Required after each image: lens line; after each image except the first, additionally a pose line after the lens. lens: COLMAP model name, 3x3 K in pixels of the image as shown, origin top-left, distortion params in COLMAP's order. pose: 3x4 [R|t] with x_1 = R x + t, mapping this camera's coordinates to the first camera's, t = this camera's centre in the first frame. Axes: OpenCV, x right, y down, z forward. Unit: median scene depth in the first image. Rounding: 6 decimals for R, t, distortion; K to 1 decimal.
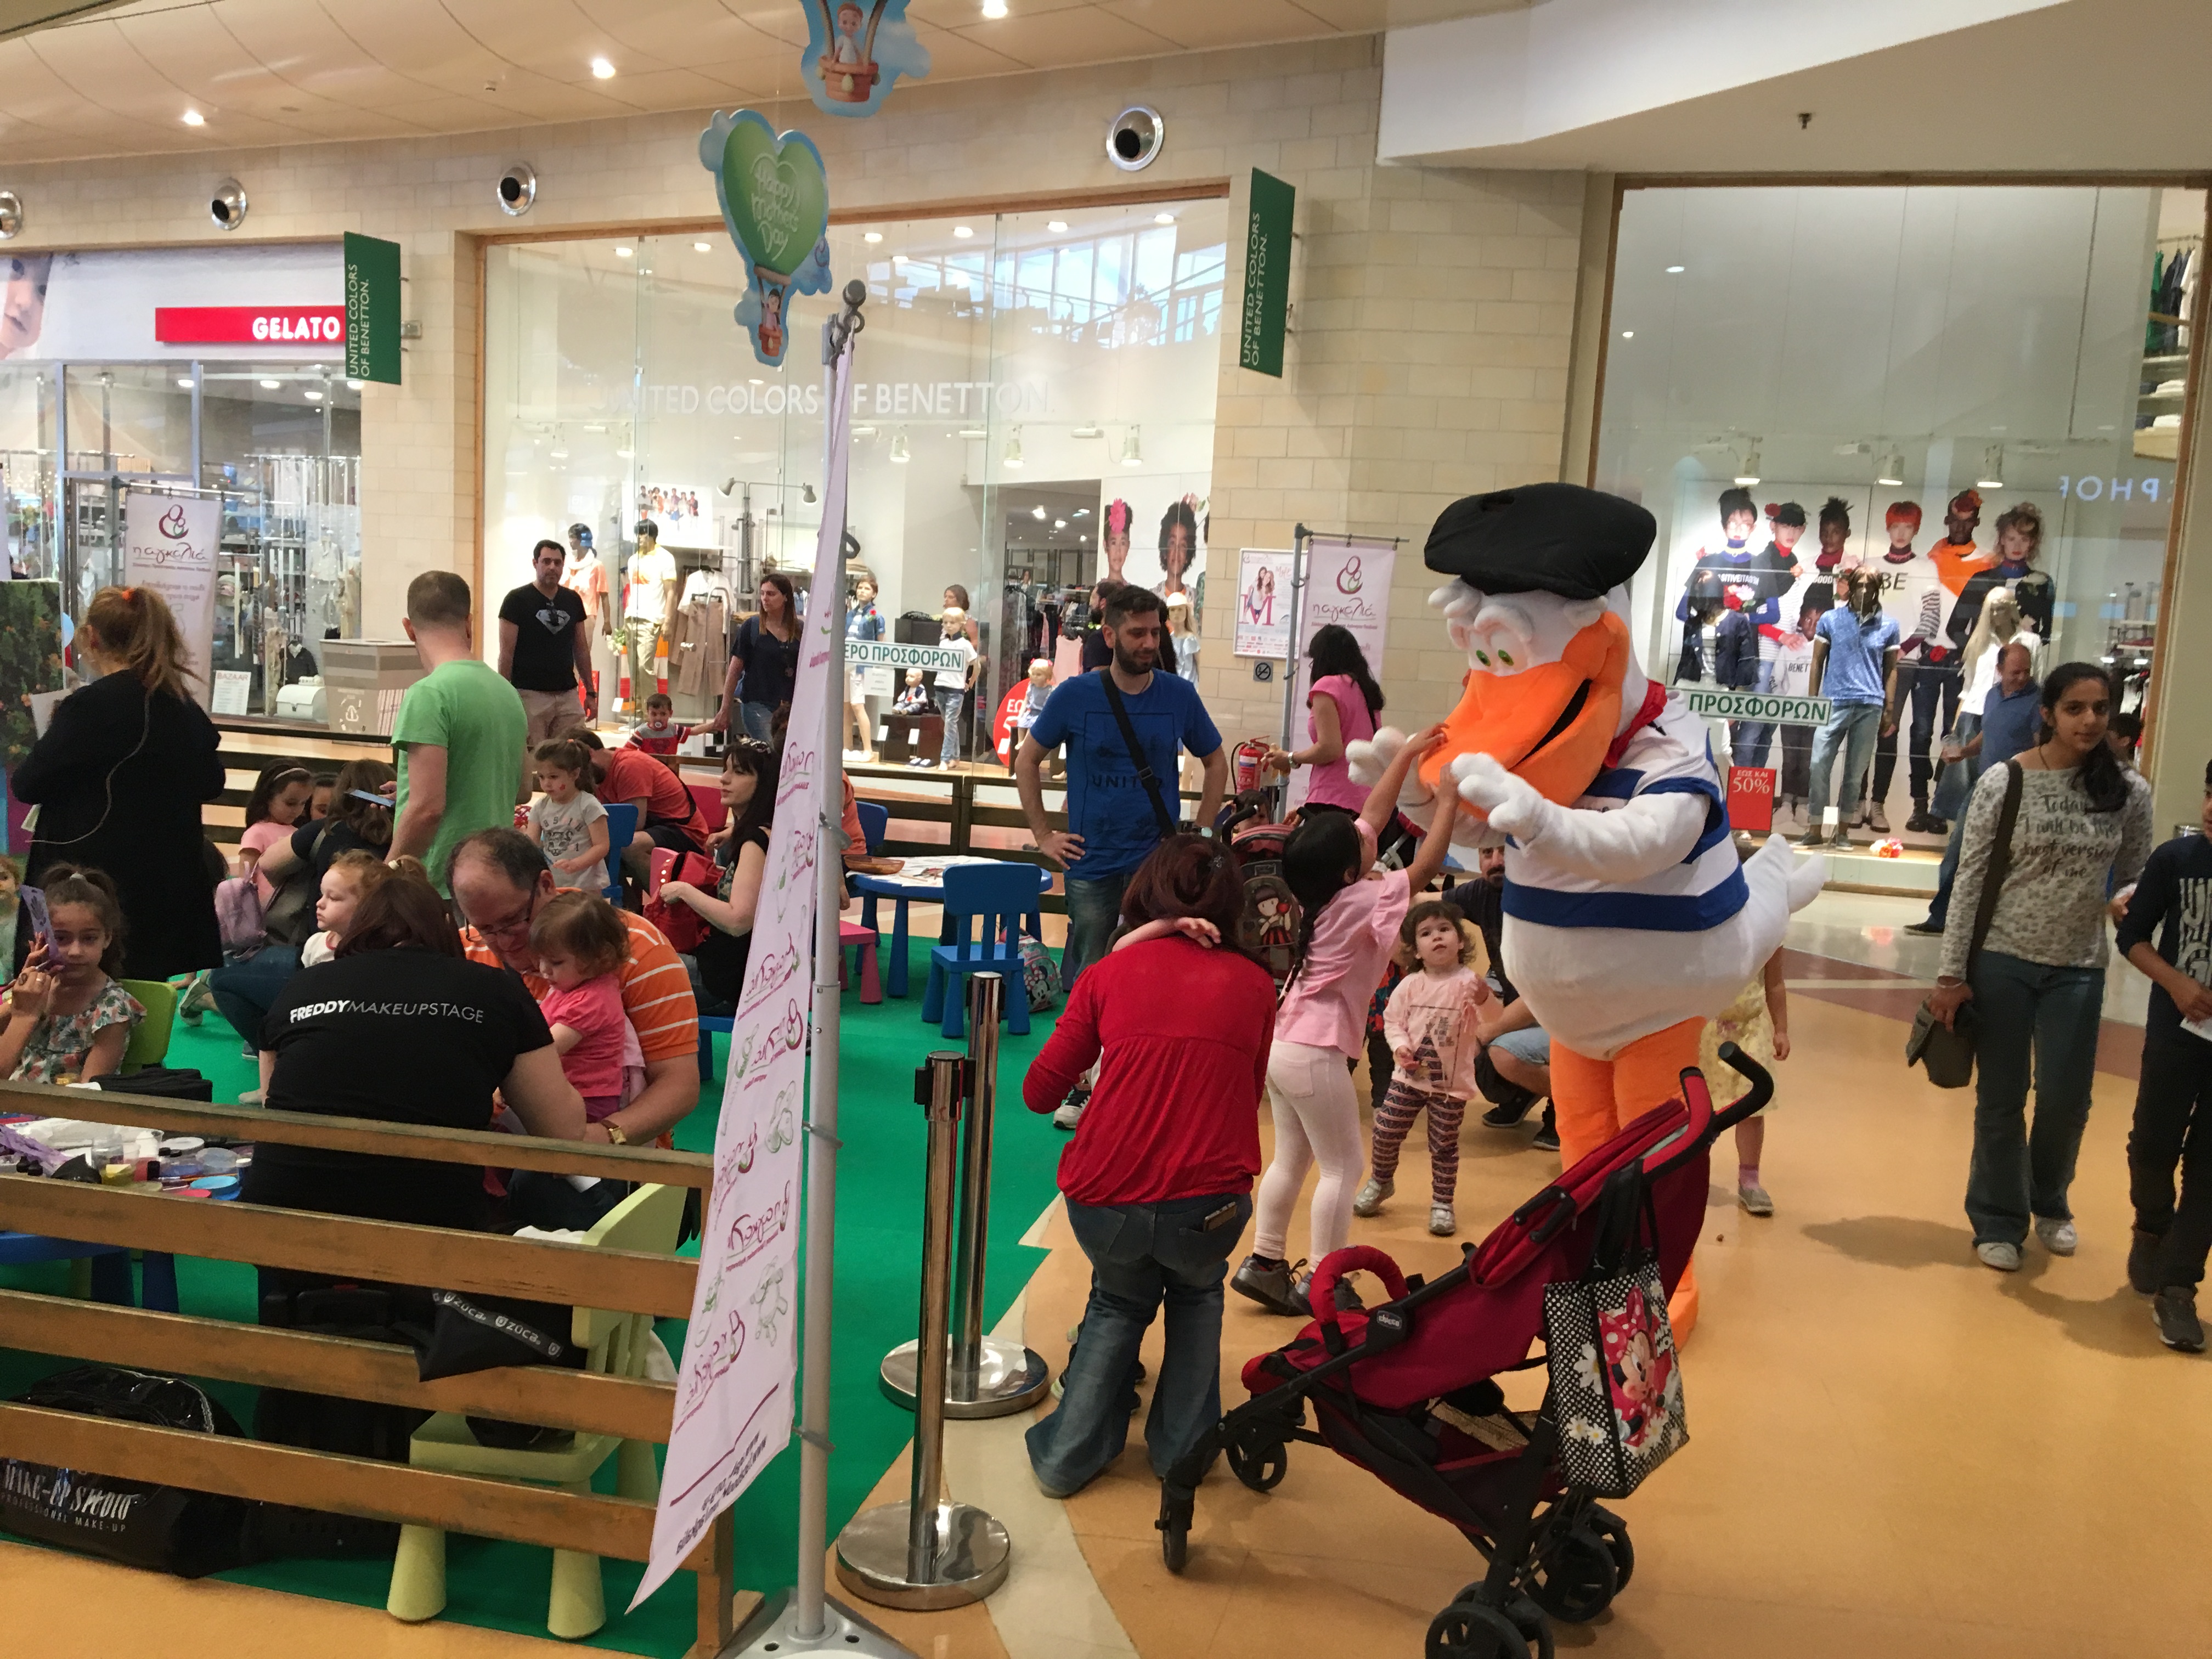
lens RADIAL K [[1878.1, 0, 1097.9], [0, 1878.1, 839.8], [0, 0, 1]] dist [0.071814, -0.089217]
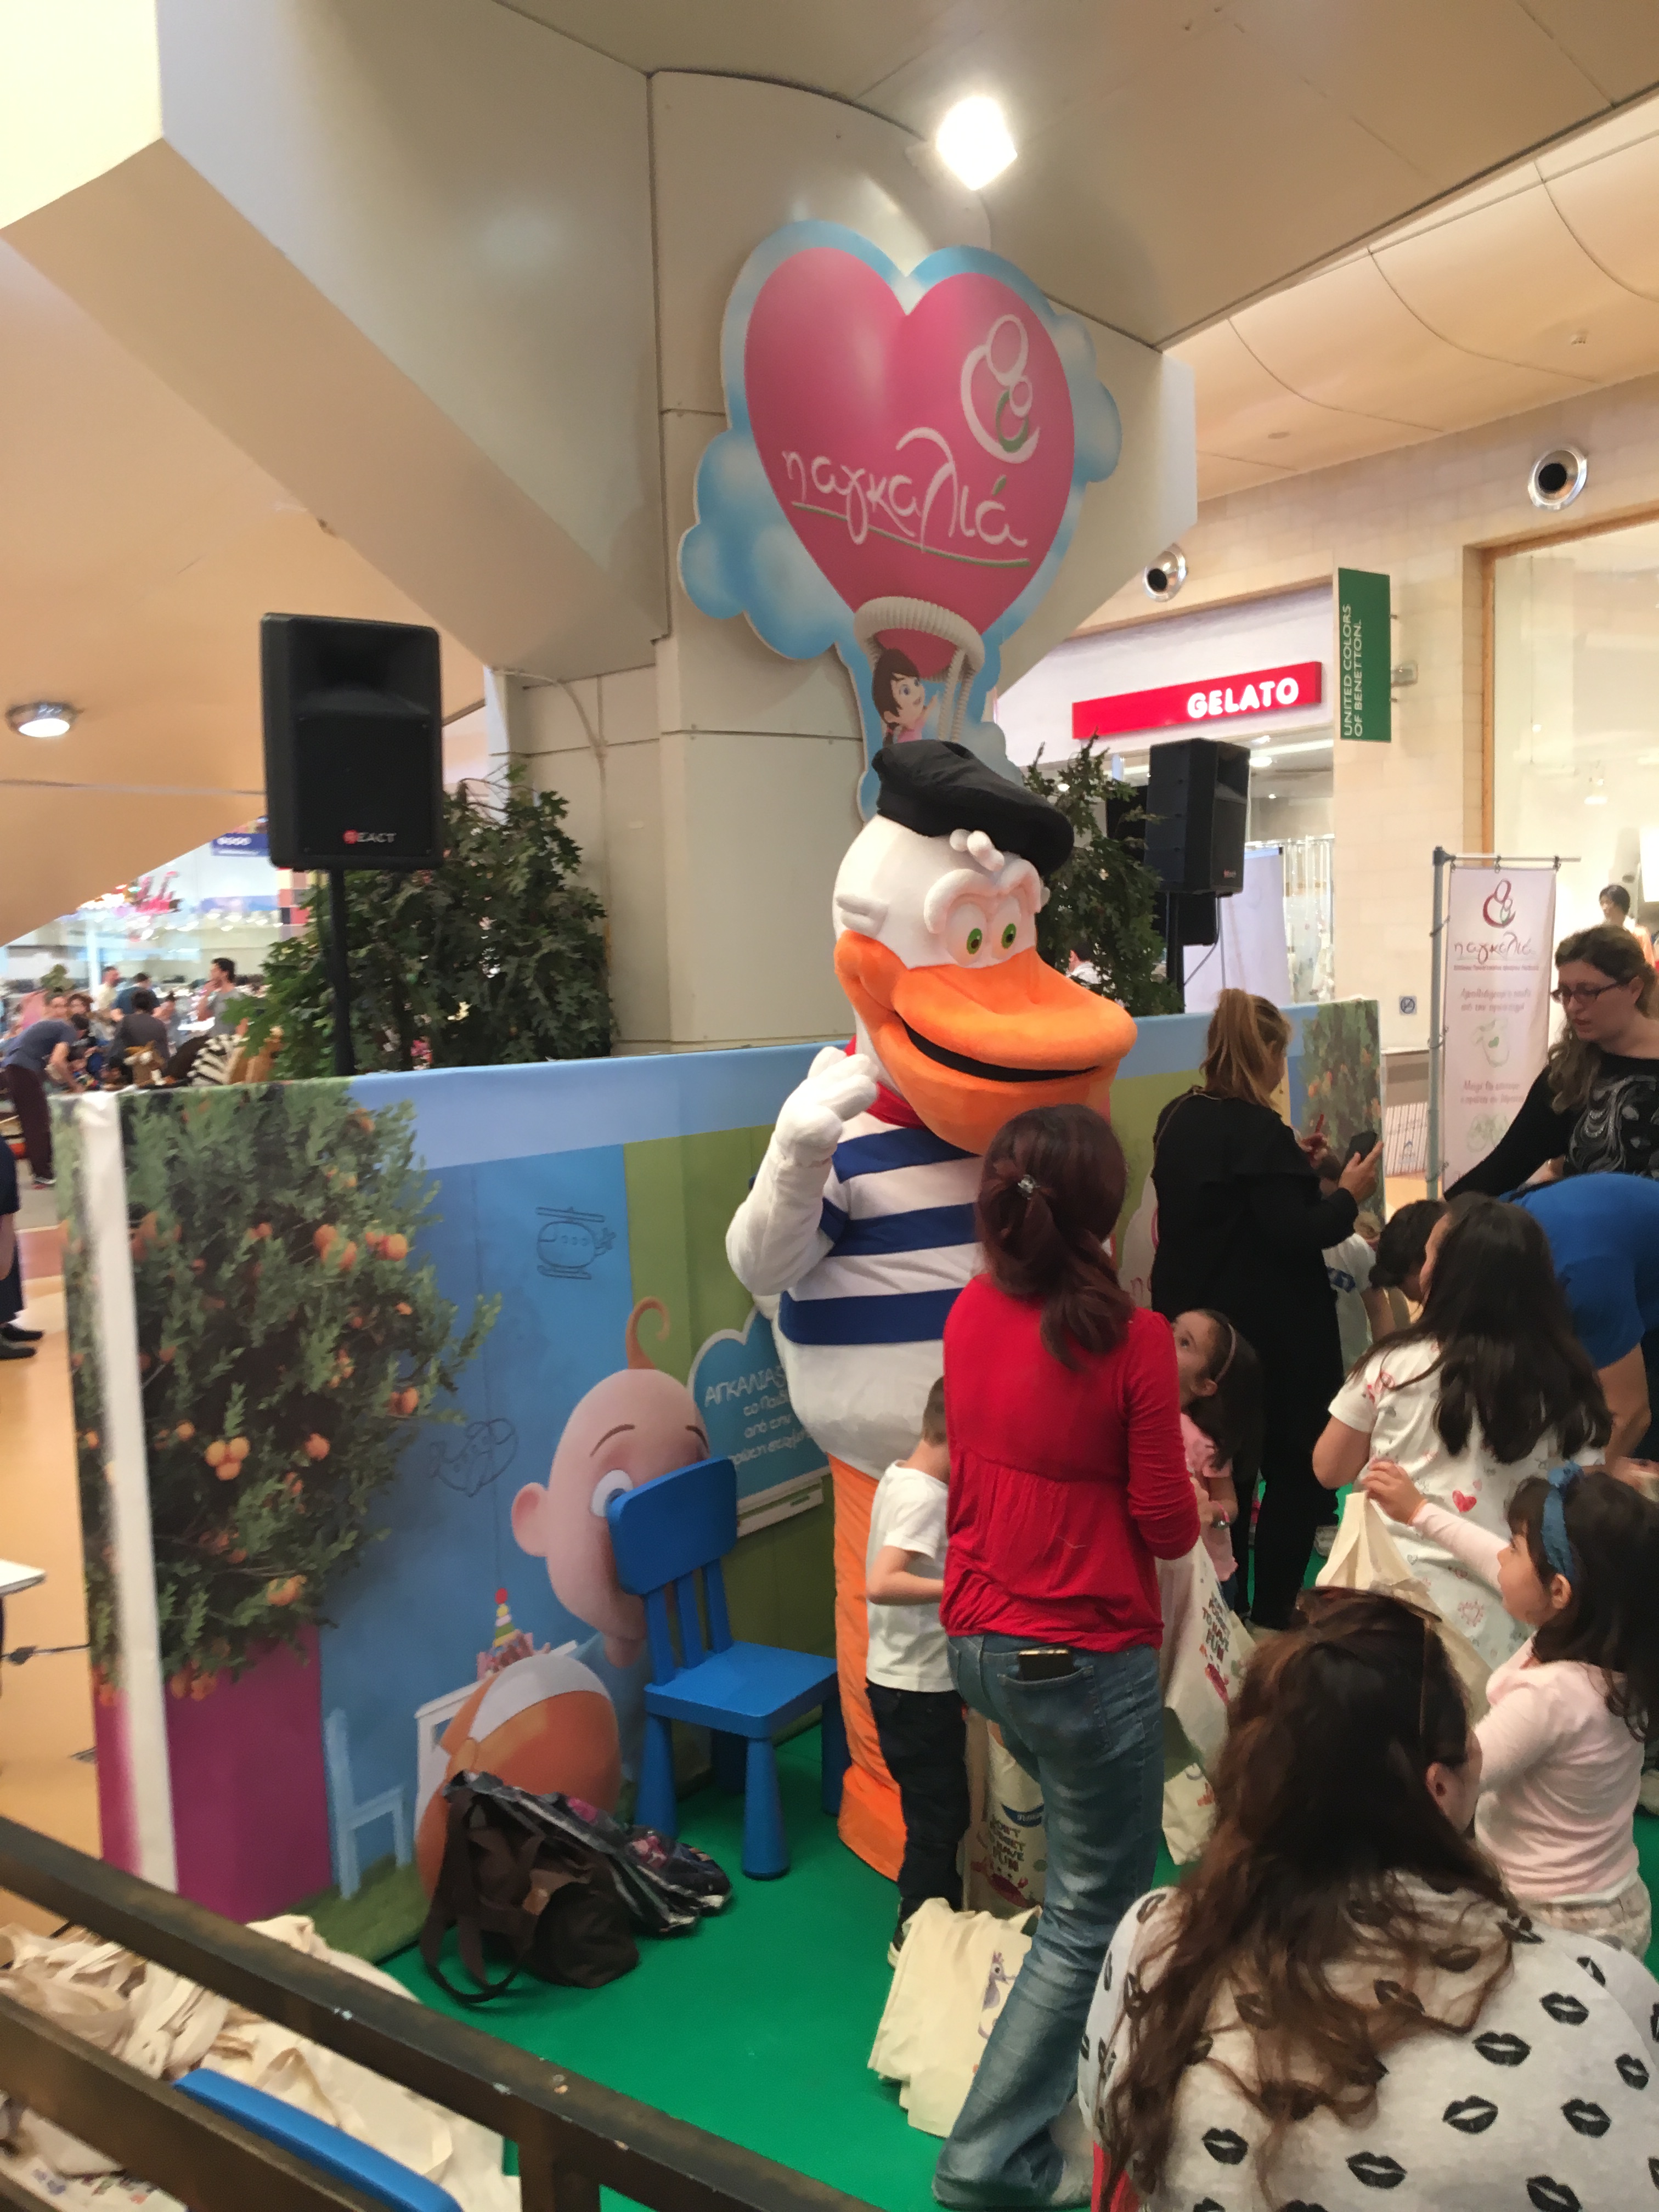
lens RADIAL K [[1878.1, 0, 825.0], [0, 1878.1, 1124.4], [0, 0, 1]] dist [0.071814, -0.089217]
pose [[0.905215, -0.047087, -0.422336, -0.265838], [0.024801, 0.998002, -0.058111, -0.031069], [0.424229, 0.042129, 0.904575, 0.157345]]
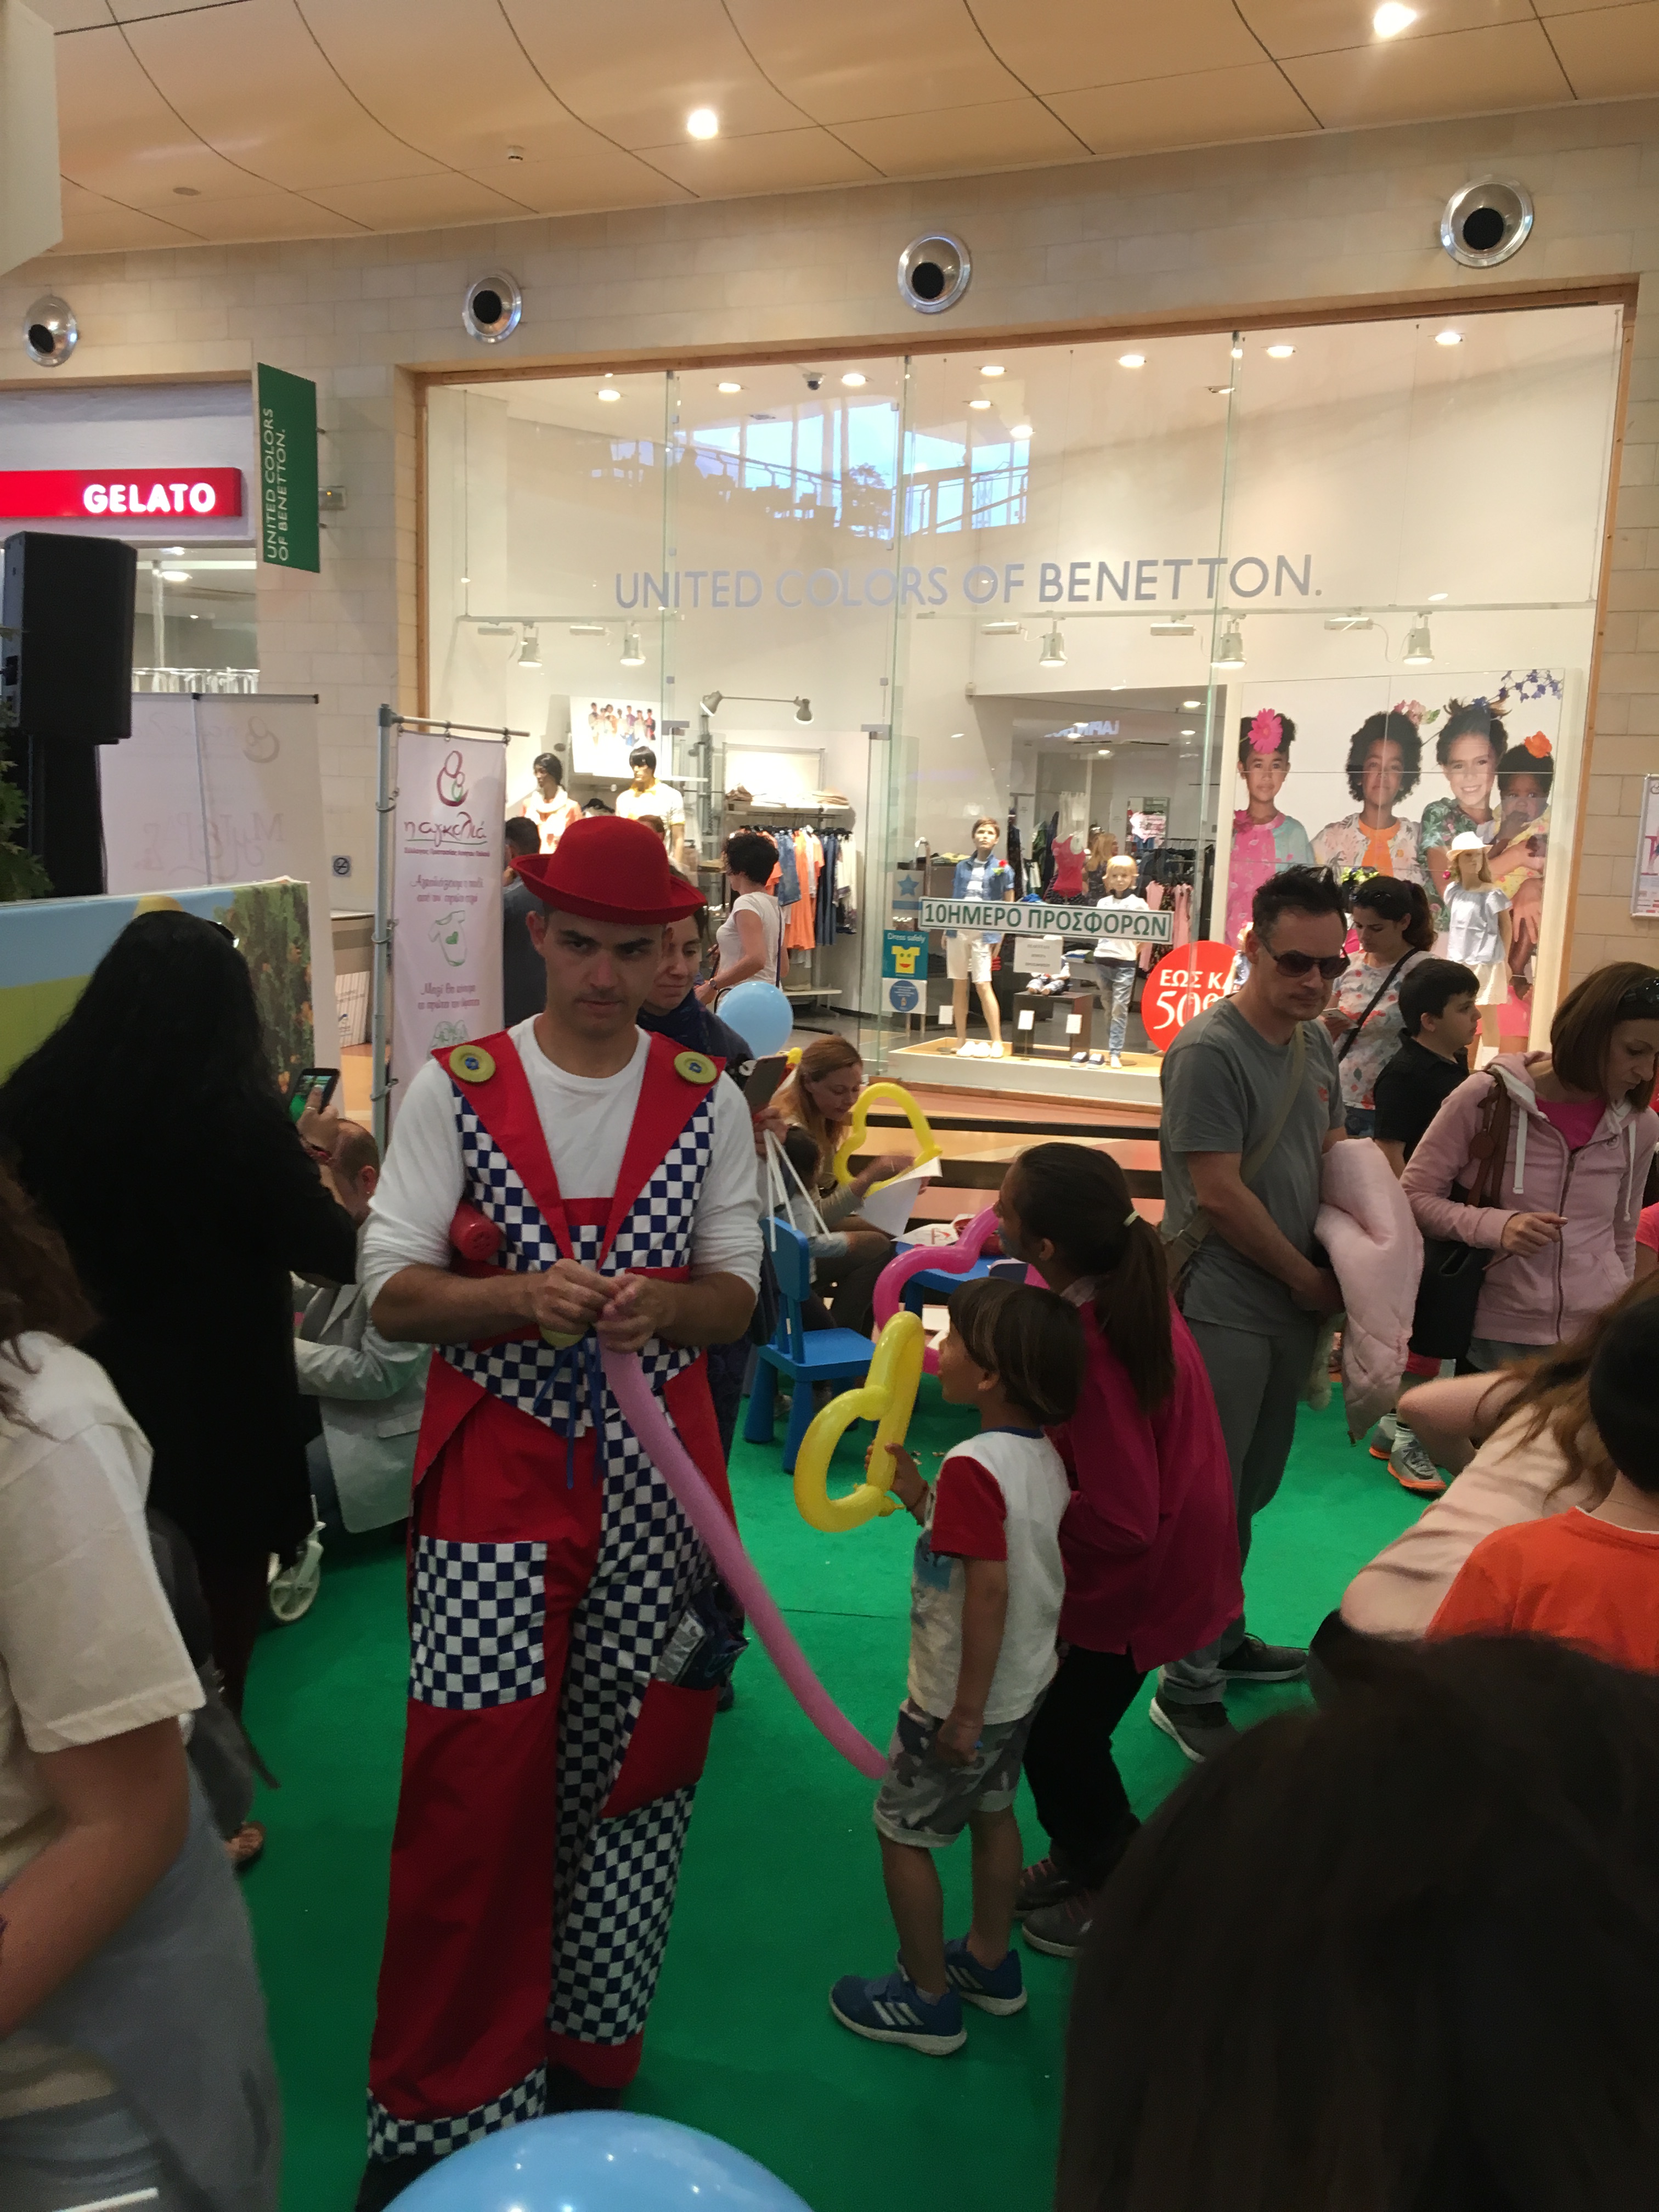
lens RADIAL K [[1878.1, 0, 833.7], [0, 1878.1, 1113.8], [0, 0, 1]] dist [0.071814, -0.089217]
pose [[0.992672, -0.037230, 0.114960, -0.276449], [0.033133, 0.998753, 0.037353, -0.048371], [-0.116207, -0.033271, 0.992668, 0.232540]]
